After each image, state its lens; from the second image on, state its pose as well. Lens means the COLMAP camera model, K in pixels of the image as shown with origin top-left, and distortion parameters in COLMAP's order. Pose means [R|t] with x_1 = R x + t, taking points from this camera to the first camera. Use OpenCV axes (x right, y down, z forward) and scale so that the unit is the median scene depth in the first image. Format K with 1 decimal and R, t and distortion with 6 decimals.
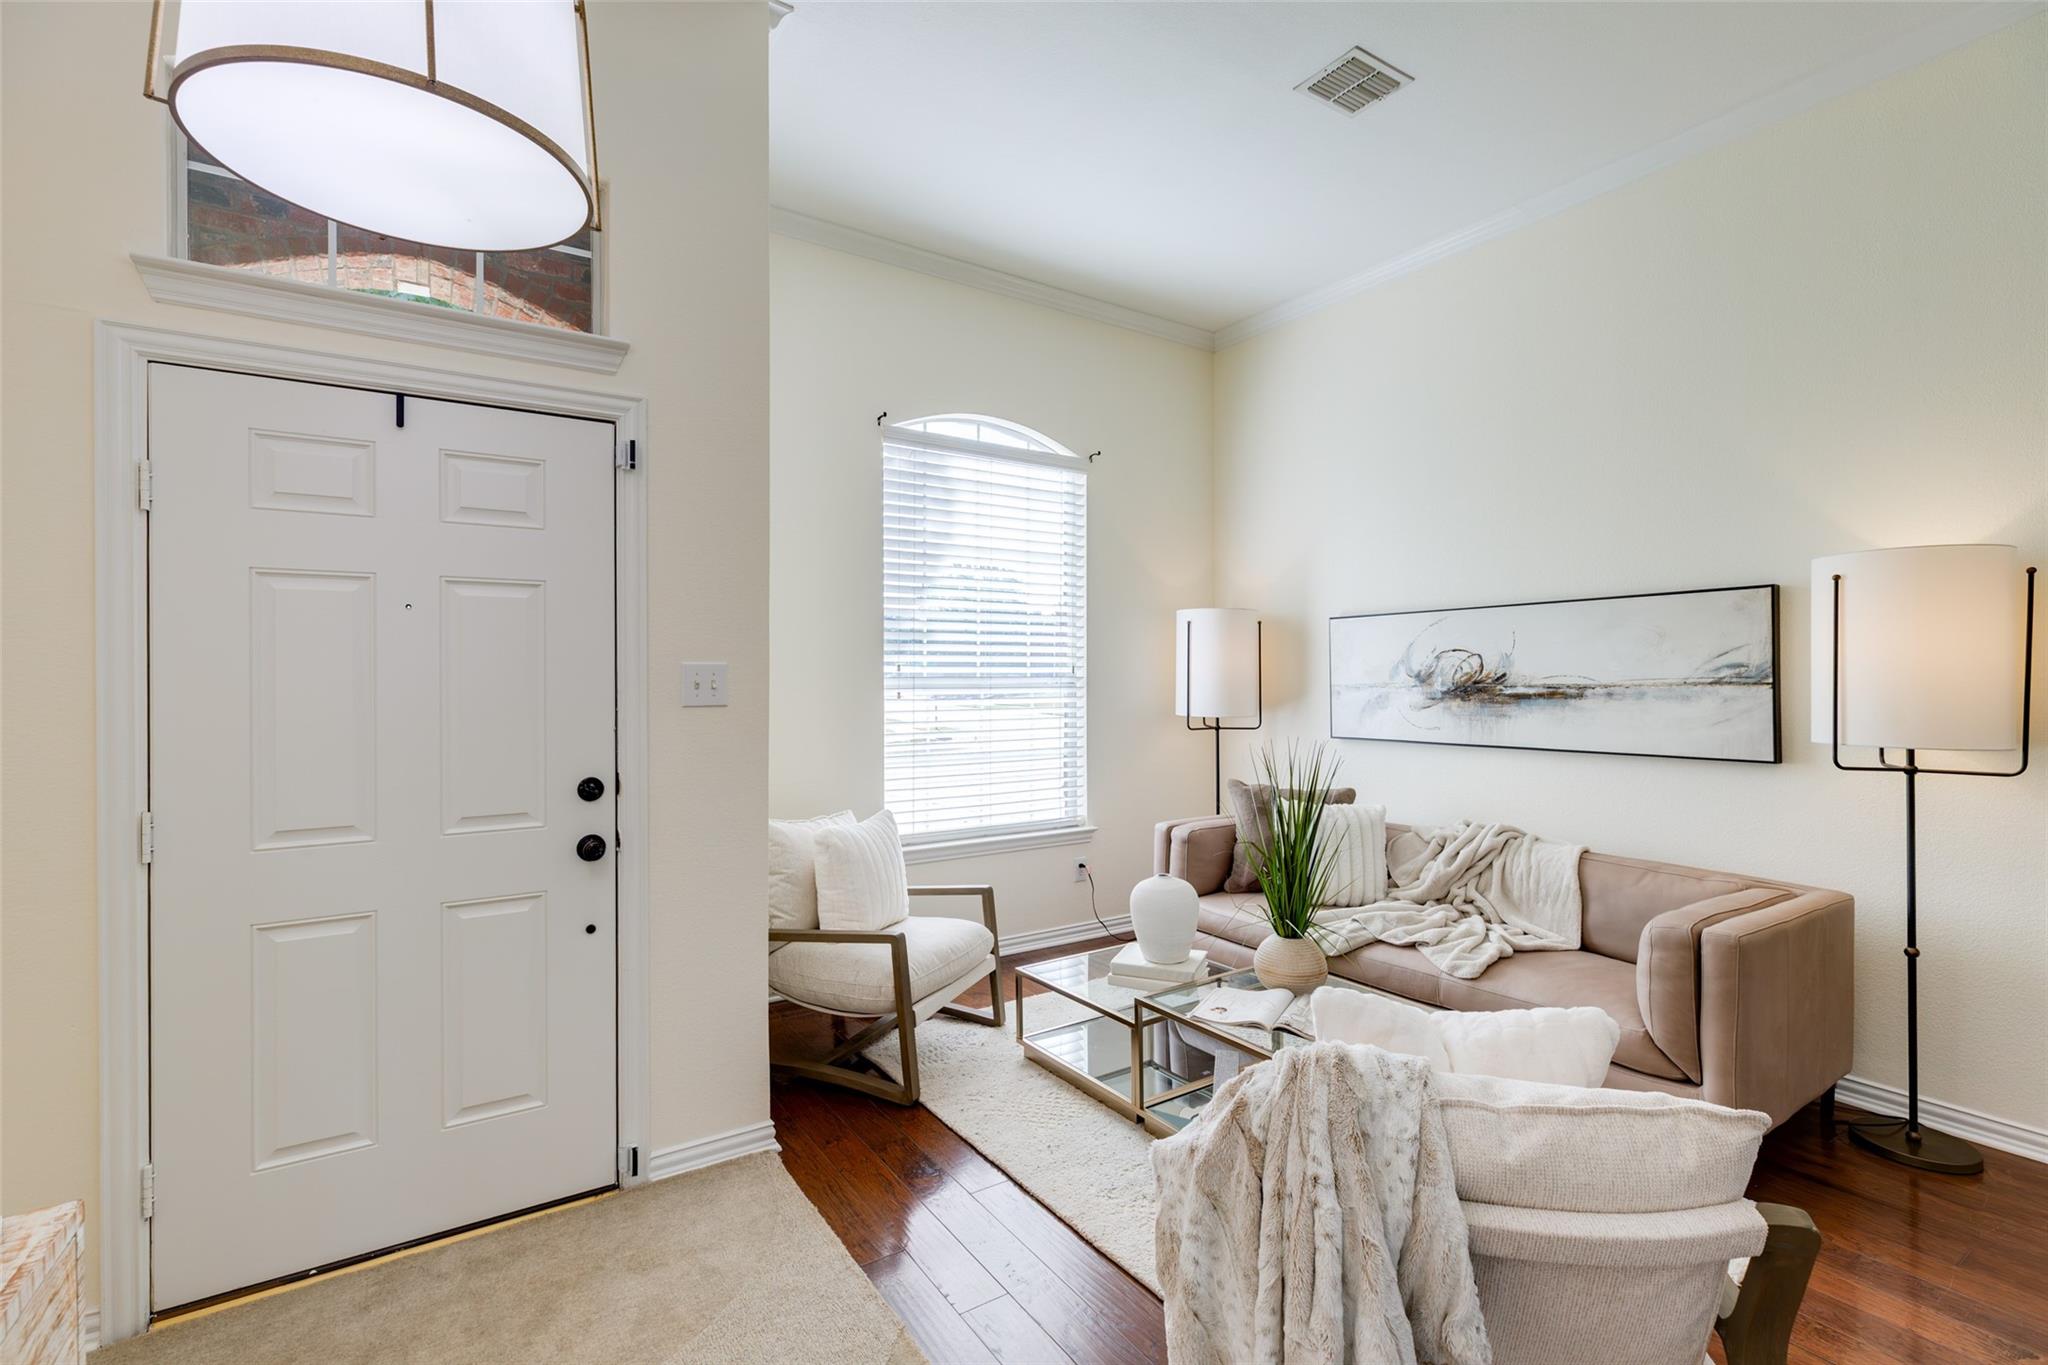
lens RADIAL K [[927.2, 0, 1017.4], [0, 927.2, 677.2], [0, 0, 1]] dist [0.003106, 0.000409]
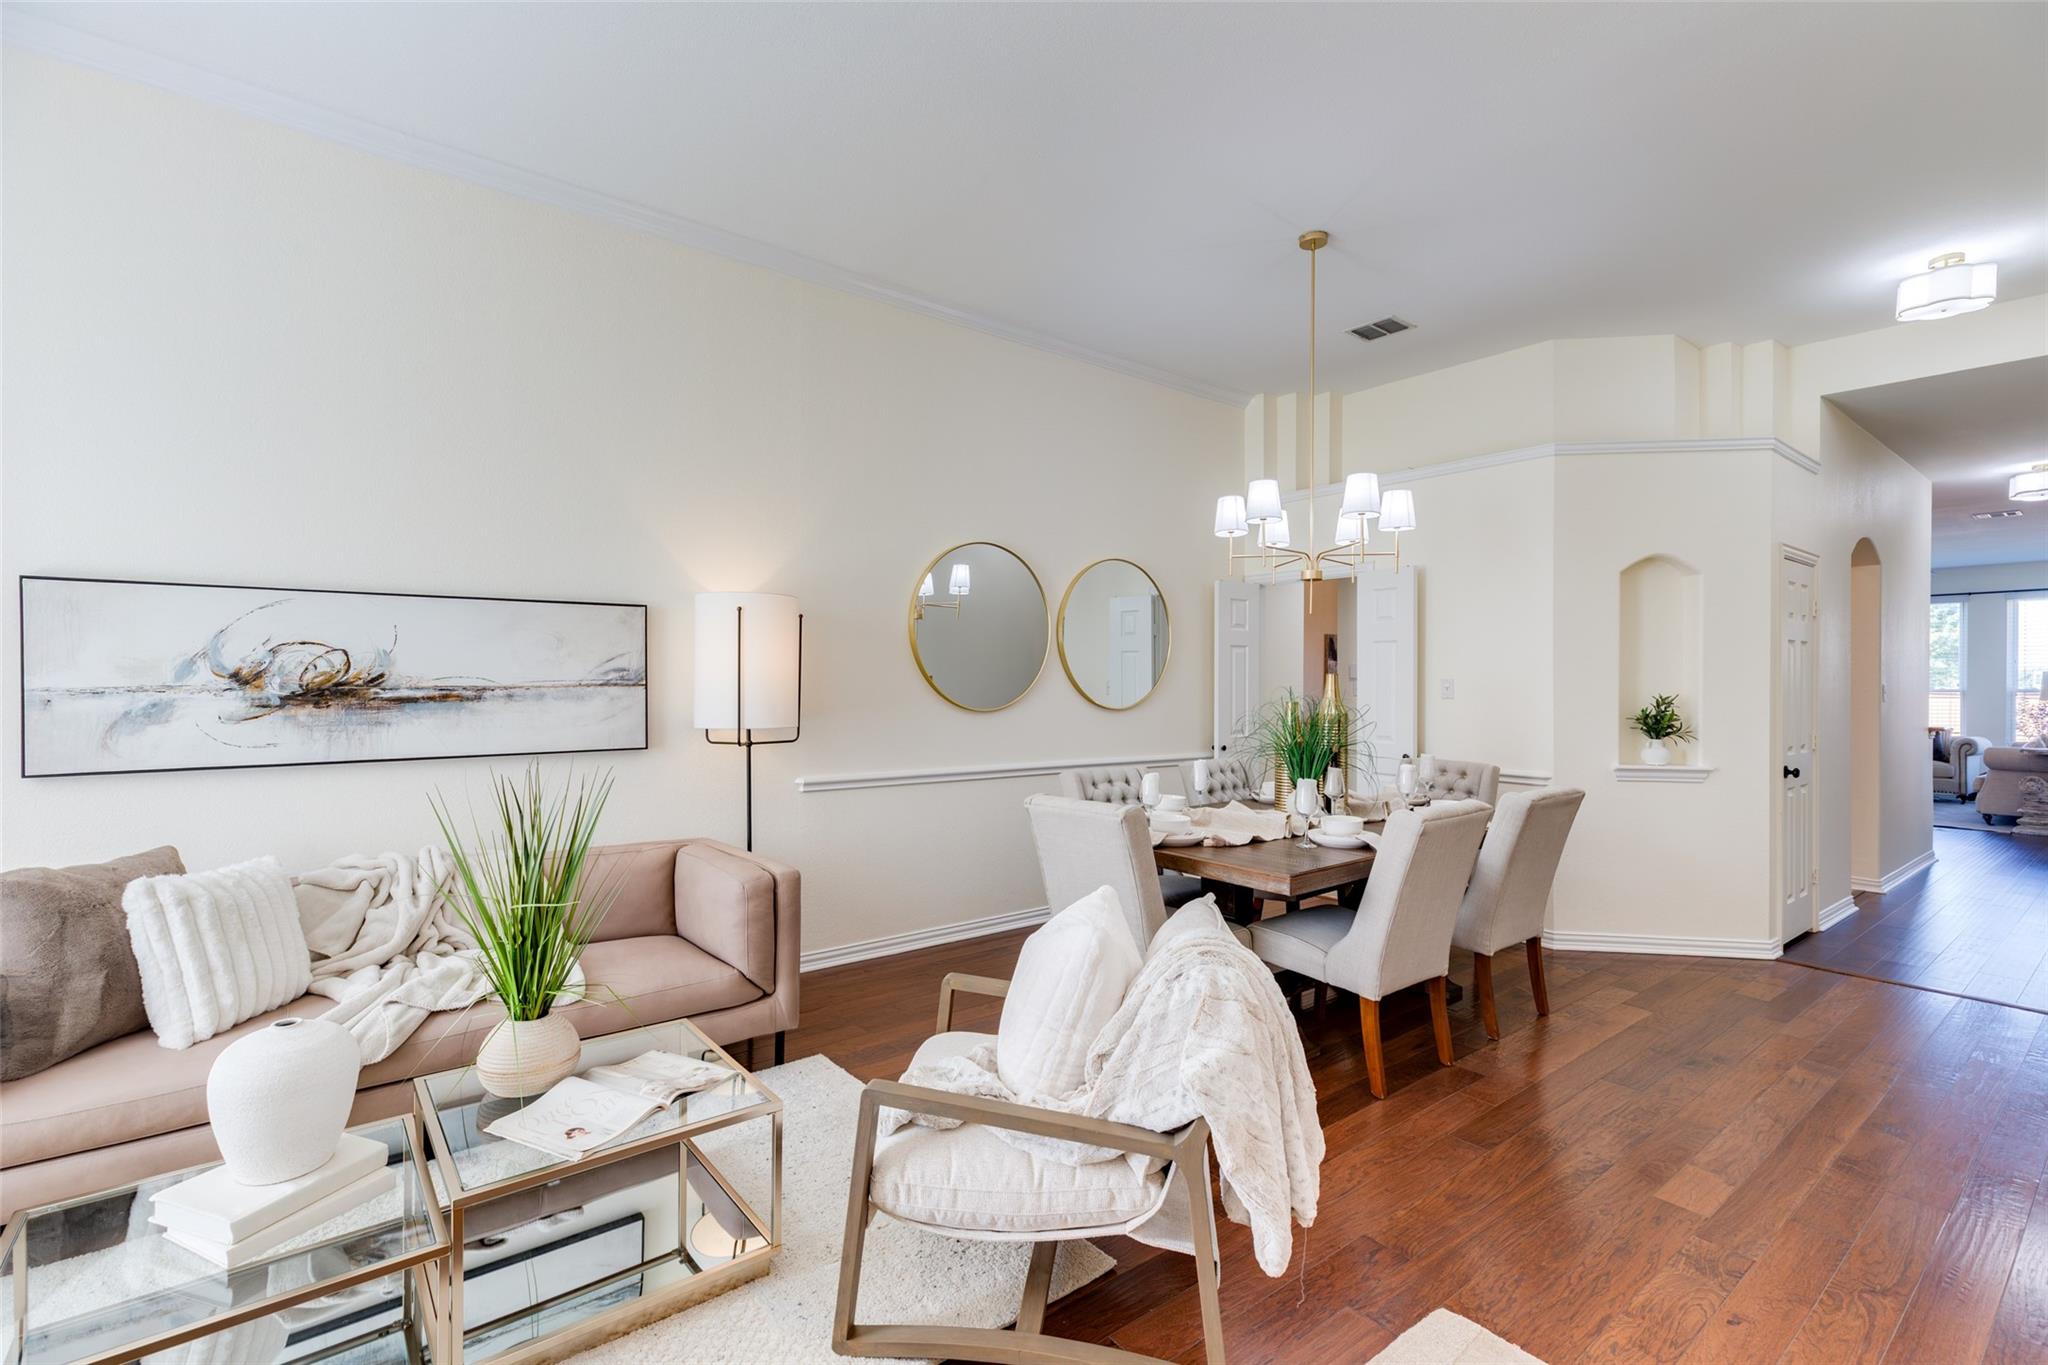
lens RADIAL K [[927.2, 0, 1008.1], [0, 927.2, 688.2], [0, 0, 1]] dist [0.003106, 0.000409]
pose [[-0.090743, -0.009435, 0.995830, -0.391464], [-0.007830, 0.999931, 0.008760, -0.002757], [-0.995844, -0.007002, -0.090810, 0.525975]]
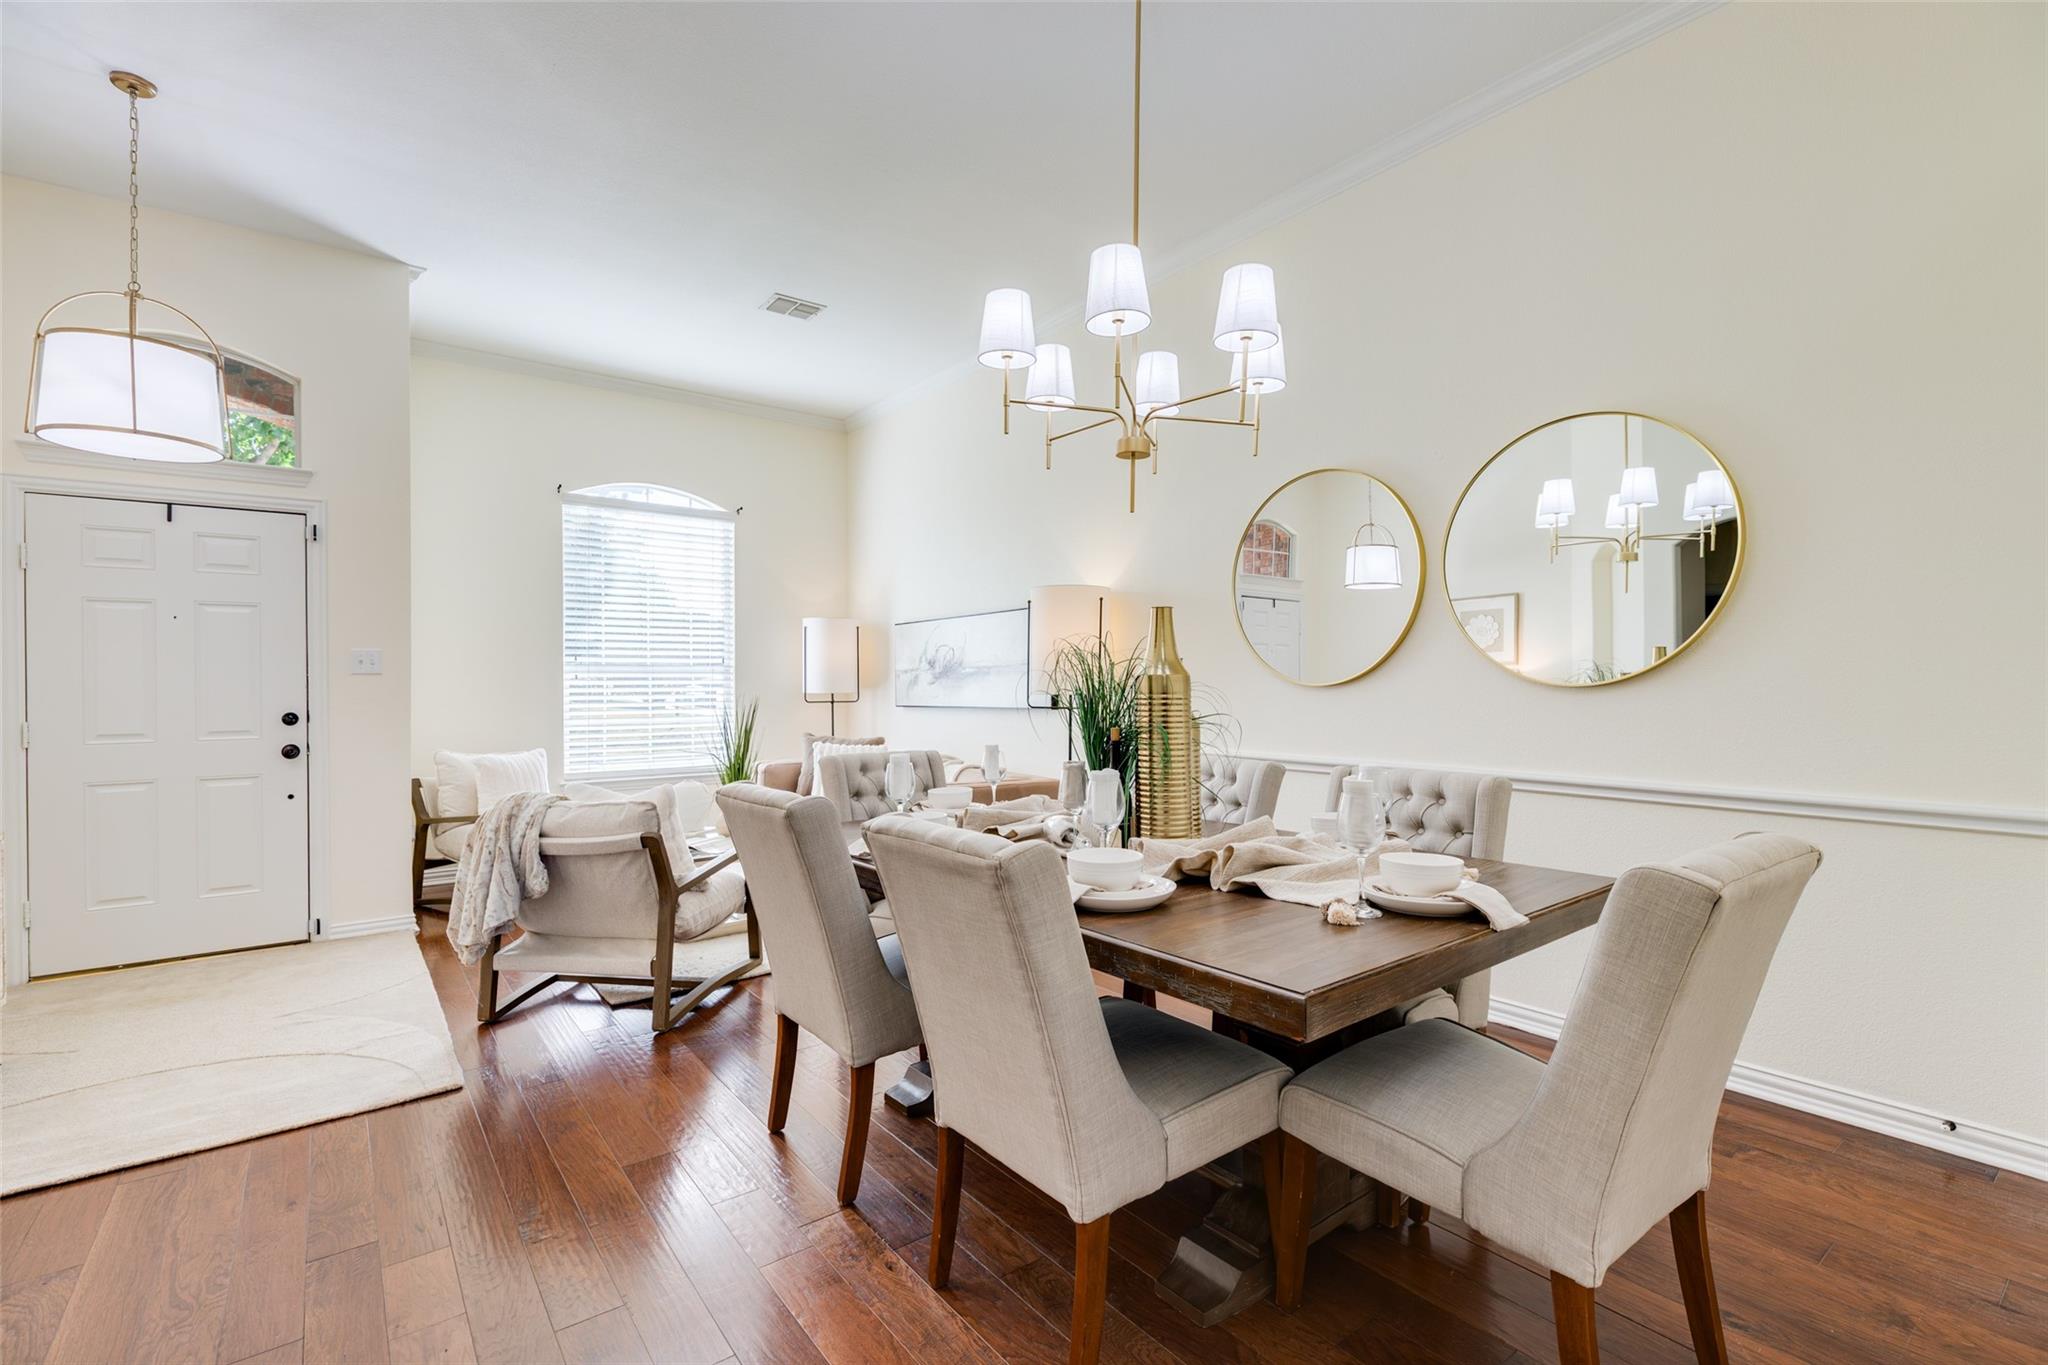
lens RADIAL K [[927.2, 0, 1021.2], [0, 927.2, 684.6], [0, 0, 1]] dist [0.003106, 0.000409]
pose [[0.997737, -0.003240, 0.067158, 0.542048], [0.003171, 0.999994, 0.001136, 0.036902], [-0.067161, -0.000921, 0.997742, -0.580724]]
